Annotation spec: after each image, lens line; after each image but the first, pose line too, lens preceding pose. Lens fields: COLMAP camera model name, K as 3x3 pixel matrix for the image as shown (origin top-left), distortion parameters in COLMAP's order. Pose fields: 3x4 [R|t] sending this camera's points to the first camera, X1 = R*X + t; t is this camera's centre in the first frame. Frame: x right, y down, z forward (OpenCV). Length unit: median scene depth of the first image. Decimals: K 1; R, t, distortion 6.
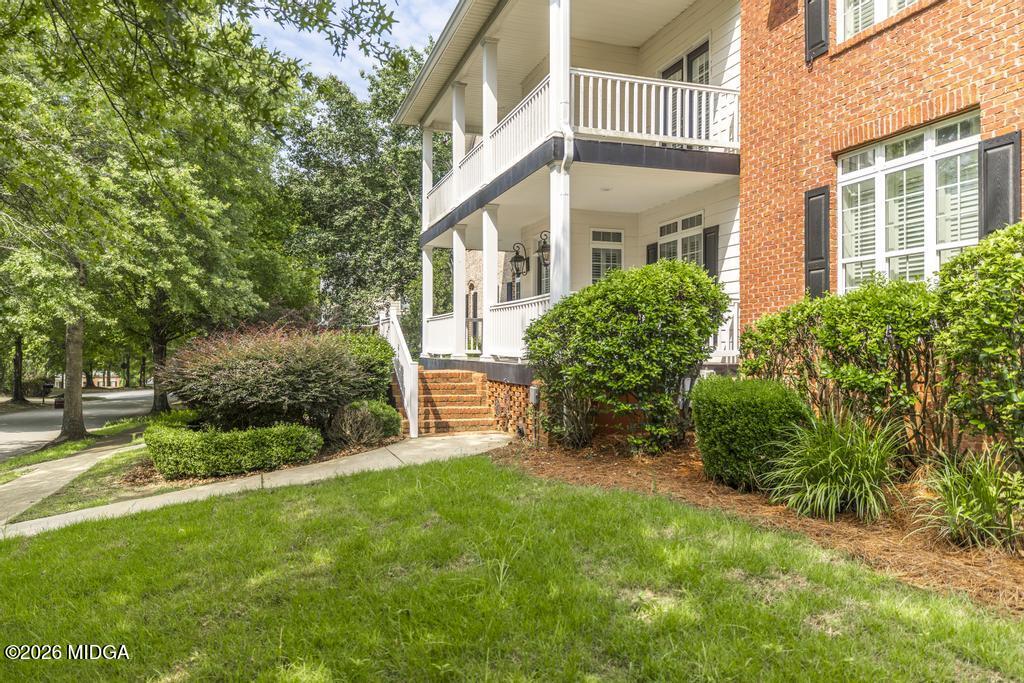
lens RADIAL K [[728.2, 0, 512.0], [0, 728.2, 341.5], [0, 0, 1]] dist [-0.000757, -0.006594]
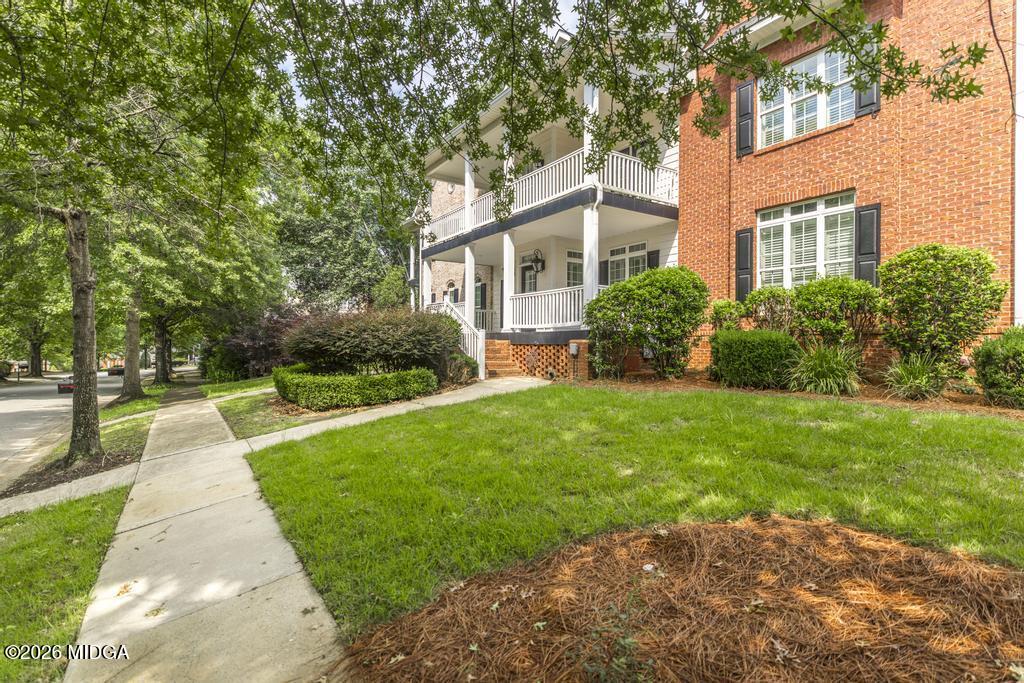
lens RADIAL K [[505.8, 0, 512.0], [0, 505.8, 341.5], [0, 0, 1]] dist [0.002722, 0.000977]
pose [[0.964935, 0.003861, 0.262460, -0.447602], [-0.005623, 0.999966, 0.005960, 0.058968], [-0.262428, -0.007227, 0.964924, -0.043945]]
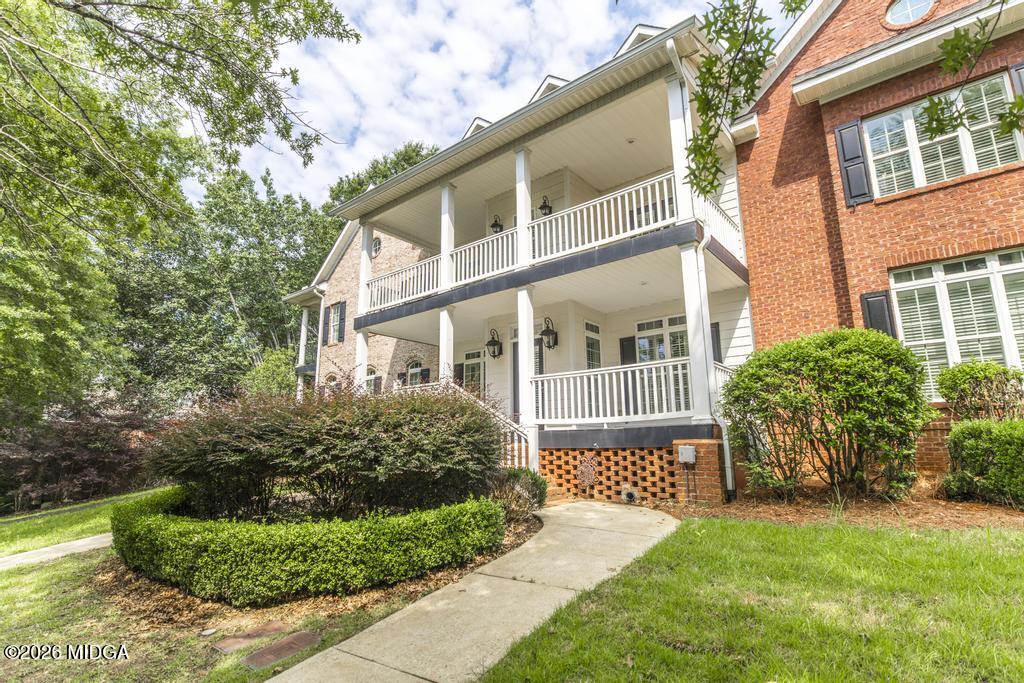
lens RADIAL K [[505.8, 0, 512.0], [0, 505.8, 341.5], [0, 0, 1]] dist [0.002722, 0.000977]
pose [[0.844782, 0.100254, 0.525636, -0.648185], [0.006856, 0.980185, -0.197967, 0.065640], [-0.535067, 0.170843, 0.827355, 0.585737]]
